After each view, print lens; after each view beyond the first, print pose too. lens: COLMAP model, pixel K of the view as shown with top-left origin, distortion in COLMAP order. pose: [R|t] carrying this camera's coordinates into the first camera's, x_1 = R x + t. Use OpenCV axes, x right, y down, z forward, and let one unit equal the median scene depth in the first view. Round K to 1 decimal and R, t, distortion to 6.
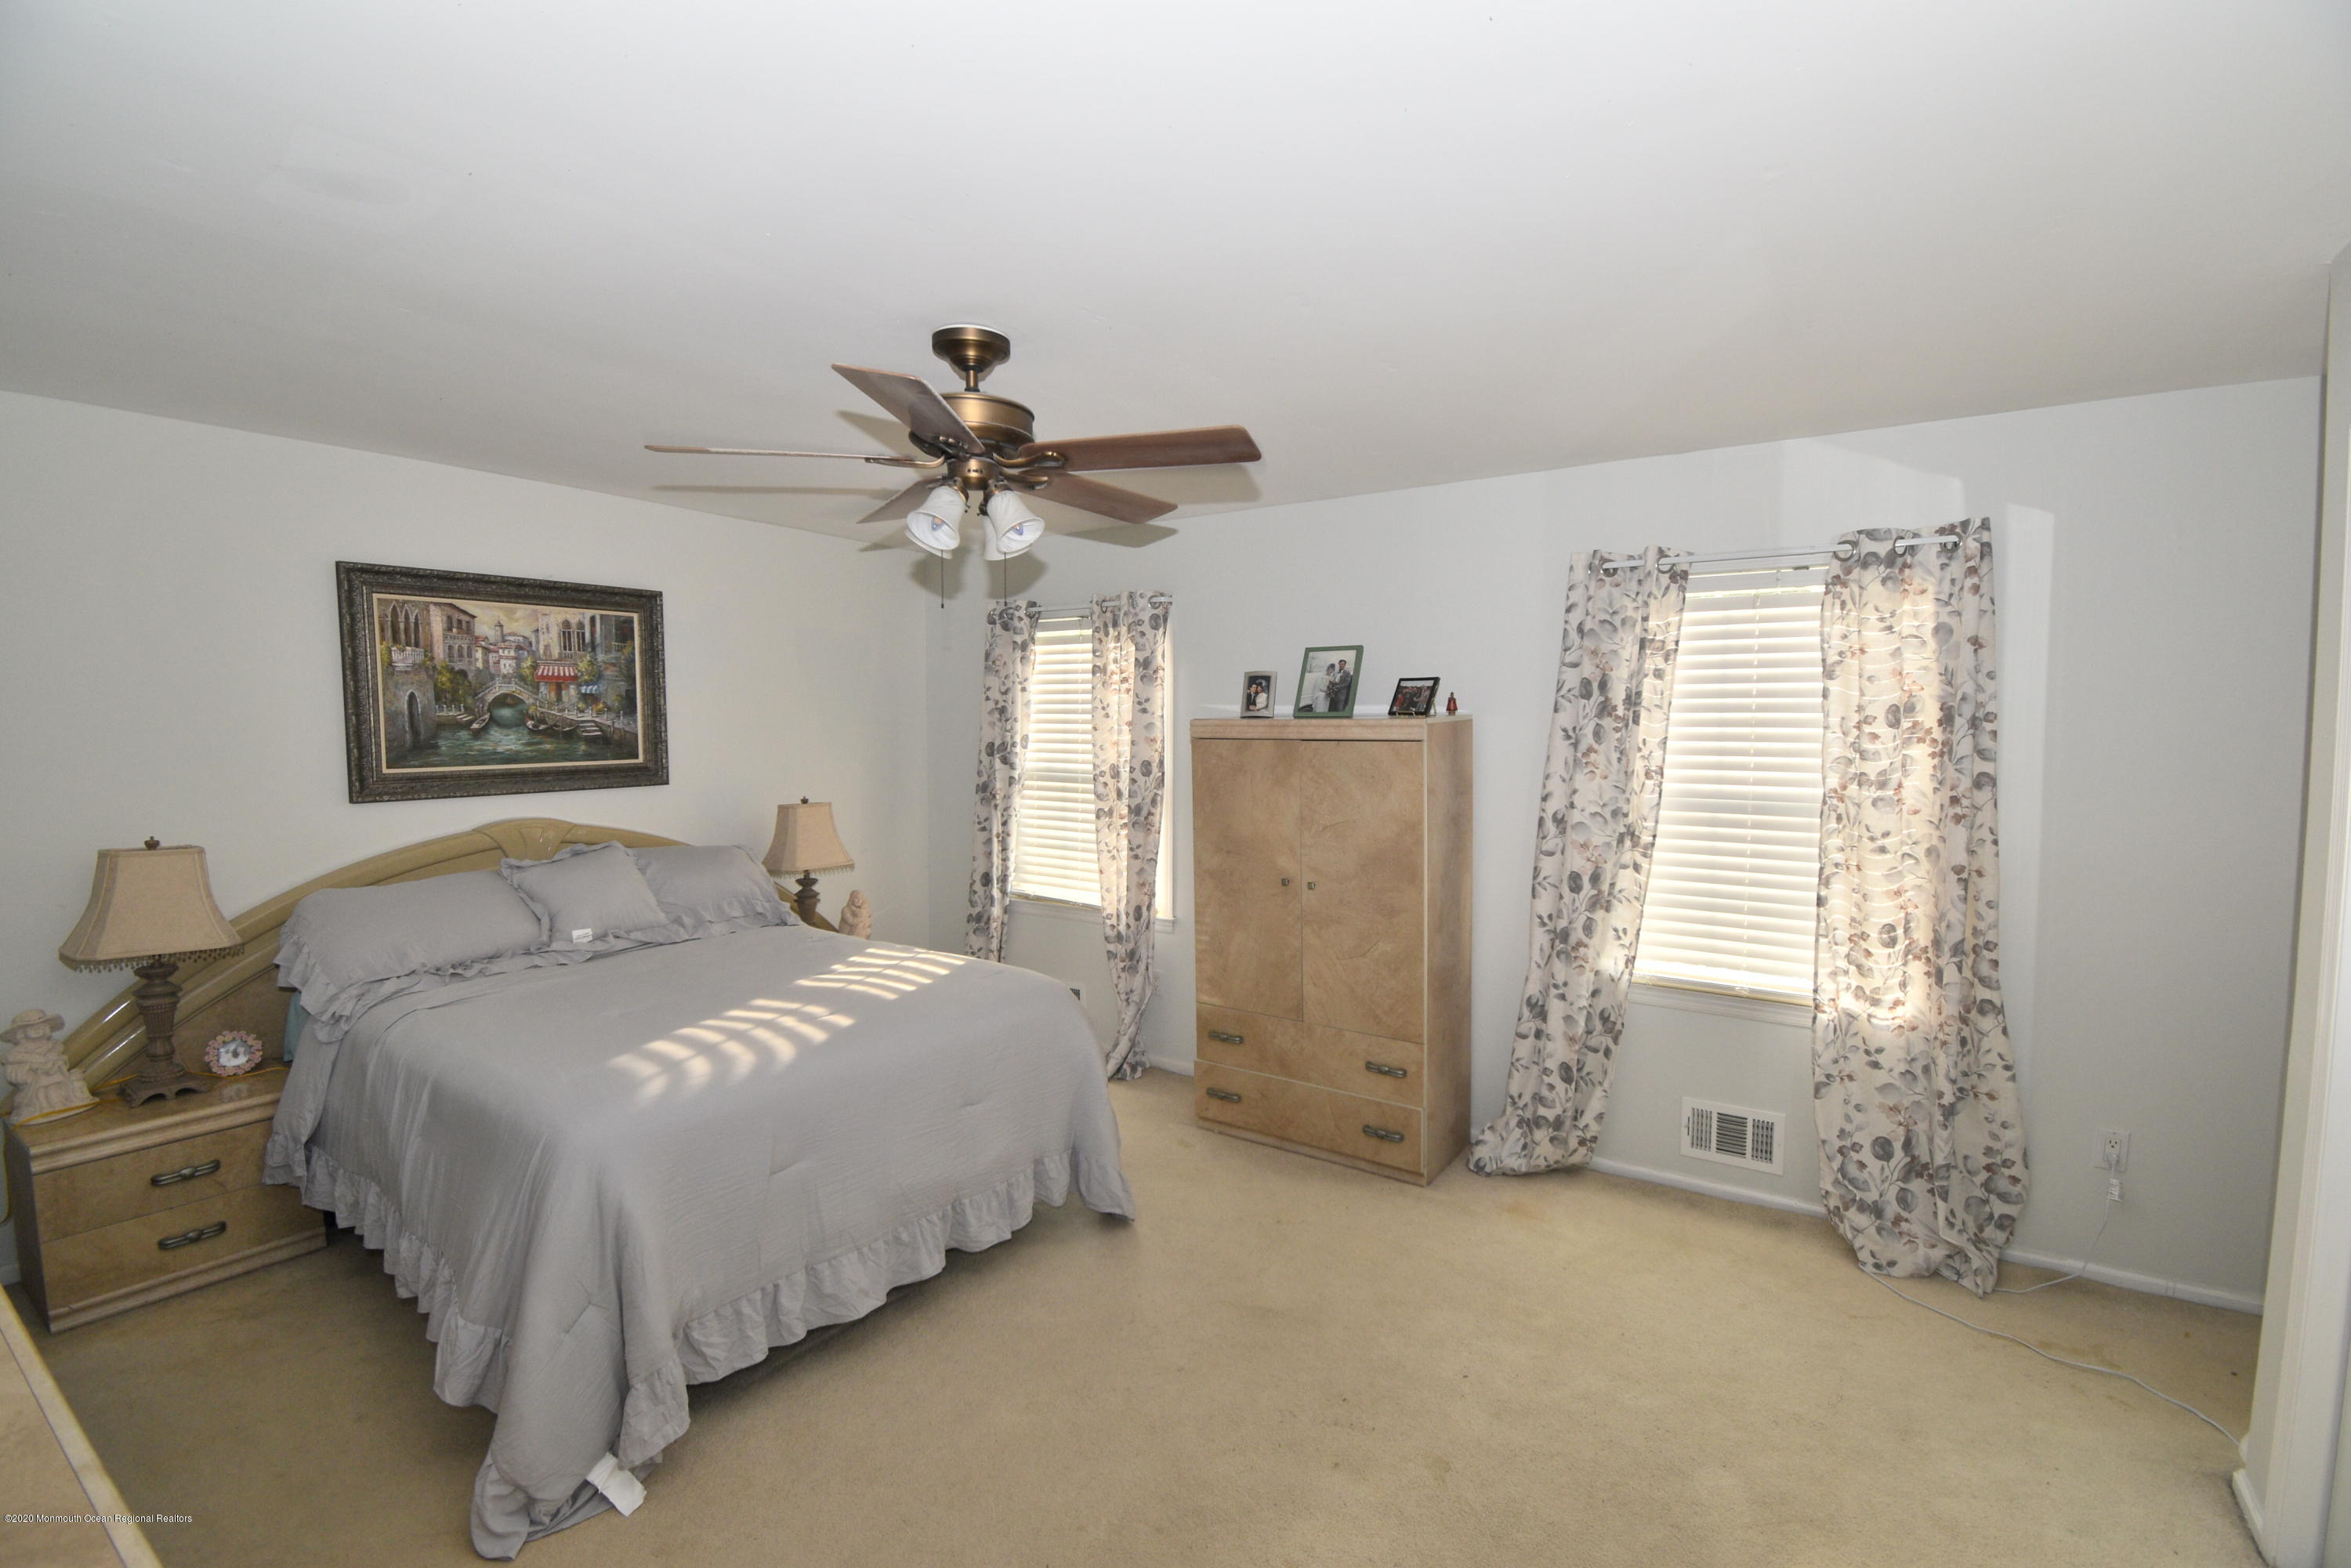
lens RADIAL K [[1041.7, 0, 1177.0], [0, 1041.7, 786.9], [0, 0, 1]] dist [-0.001654, -0.012310]
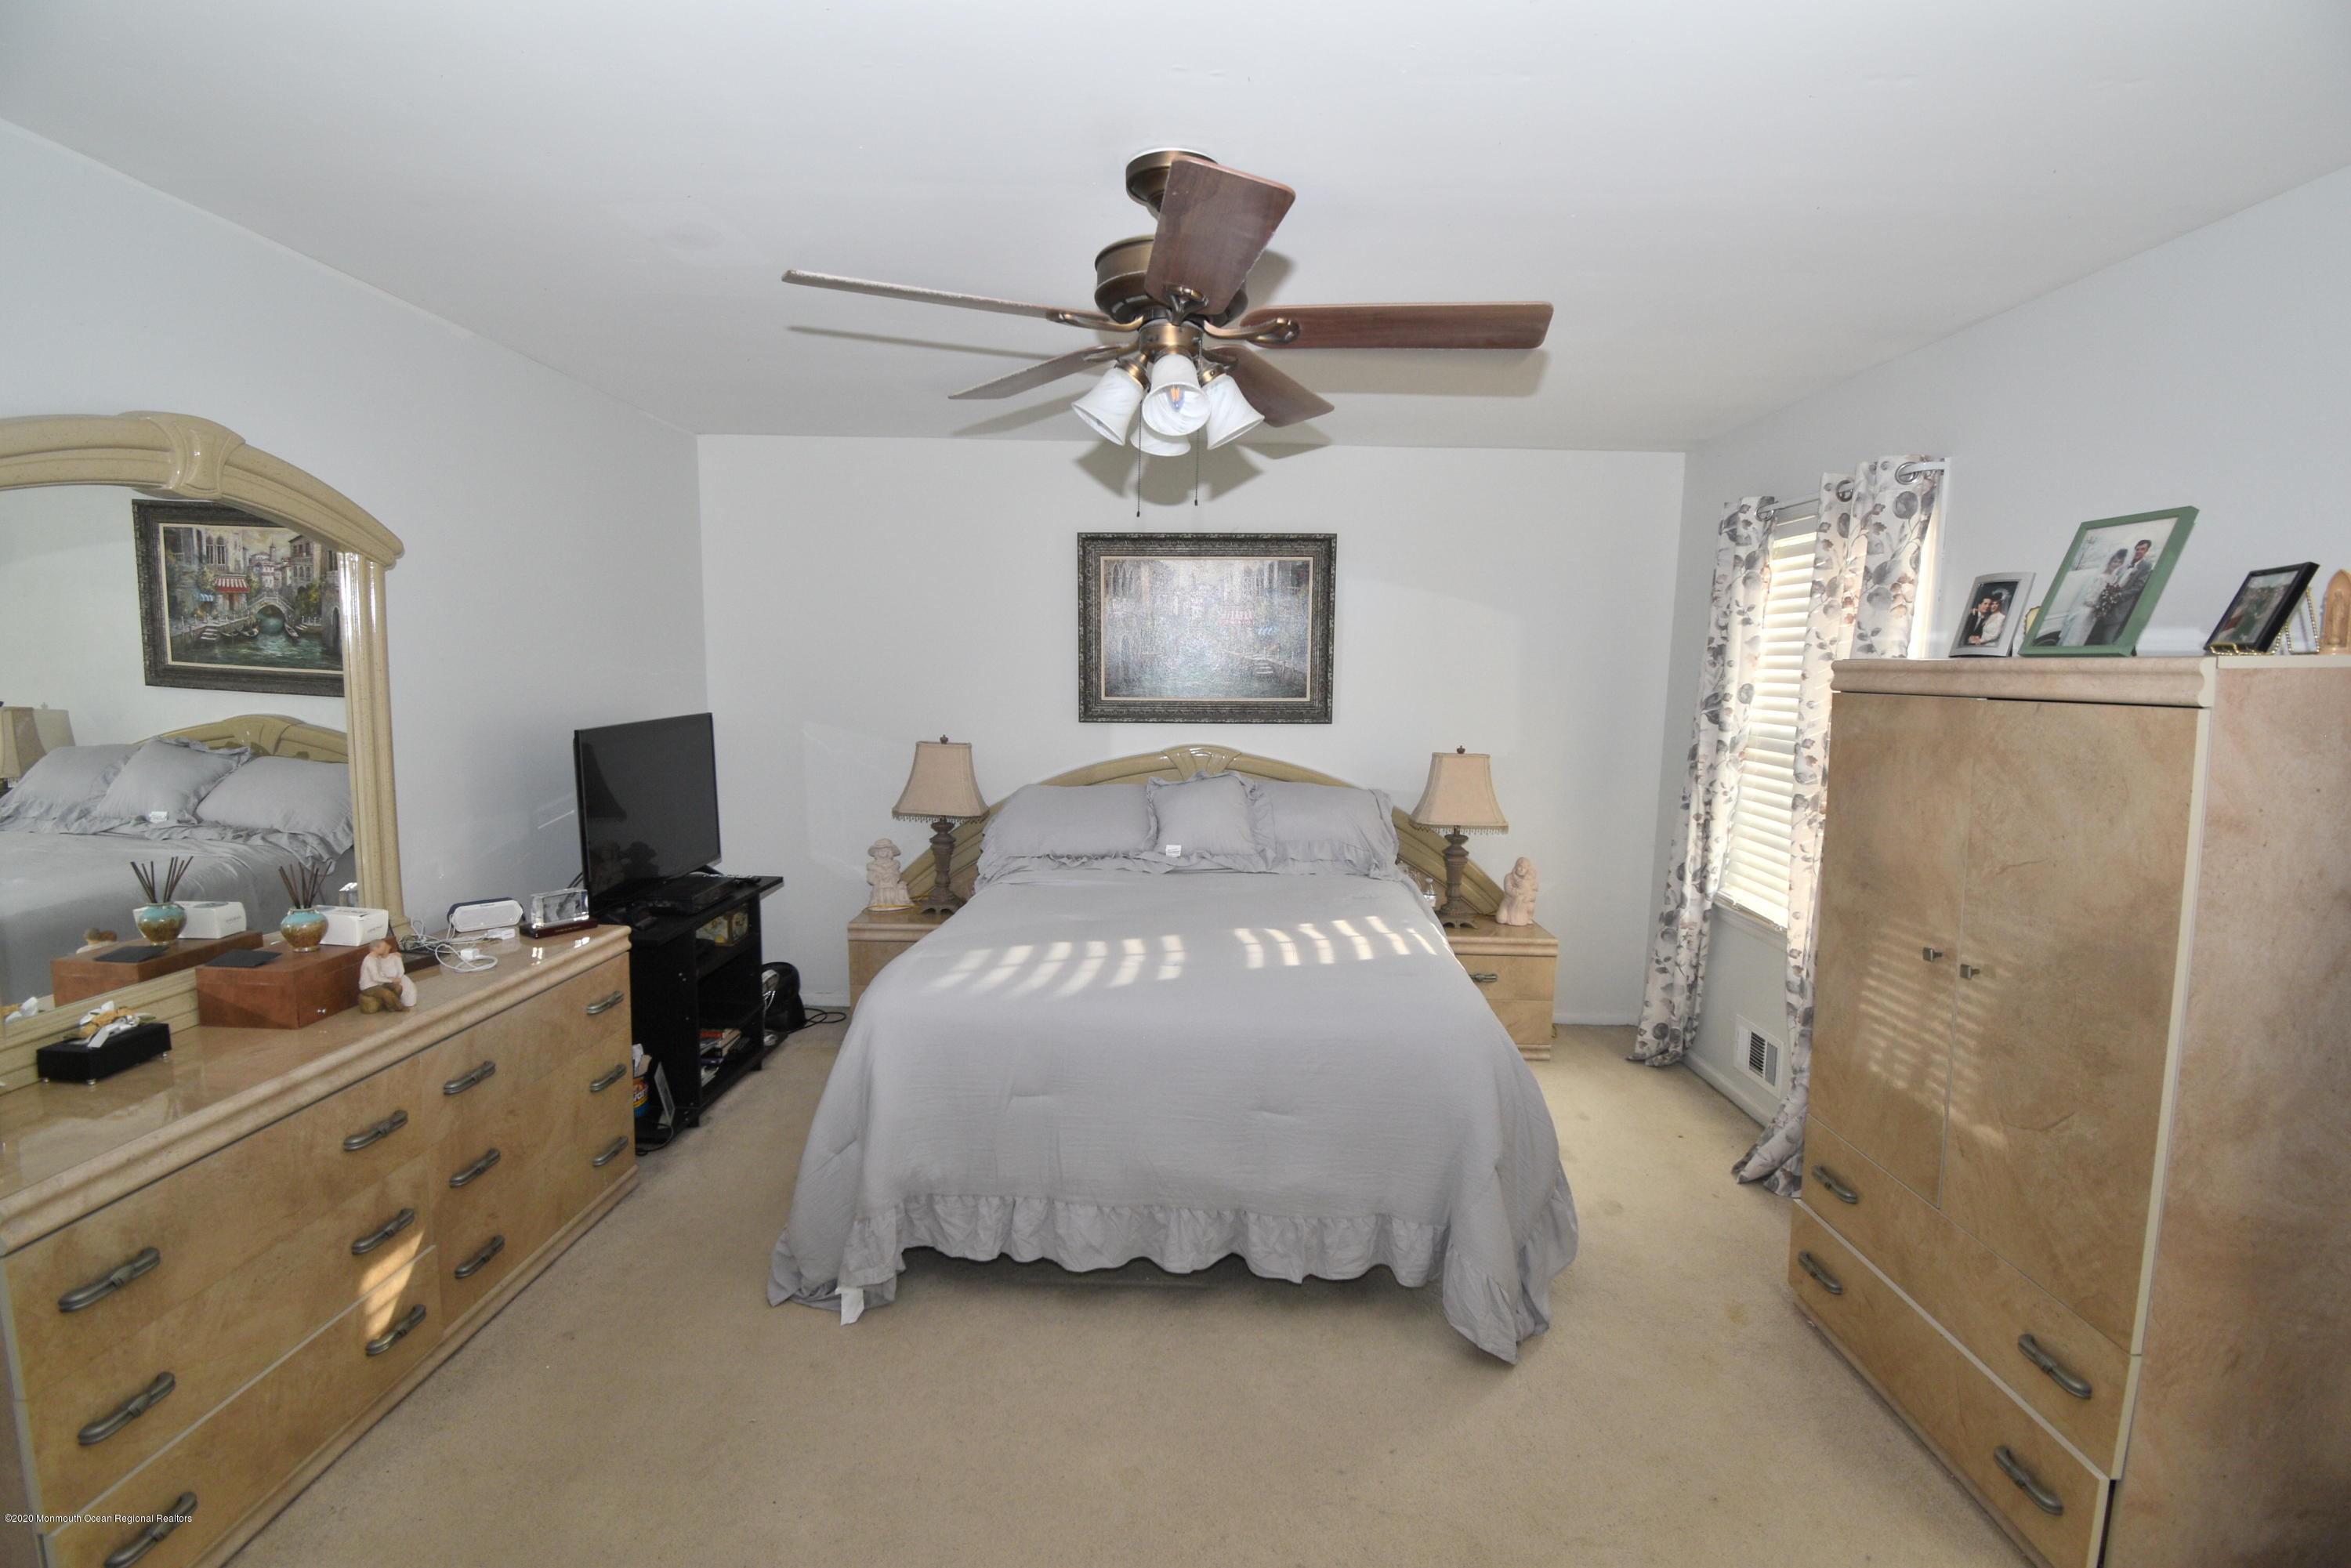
lens RADIAL K [[1041.7, 0, 1174.1], [0, 1041.7, 785.8], [0, 0, 1]] dist [-0.001654, -0.012310]
pose [[0.541440, 0.102477, -0.834471, 0.301051], [-0.064079, 0.994687, 0.080575, -0.014701], [0.838294, 0.009846, 0.545129, 0.321935]]
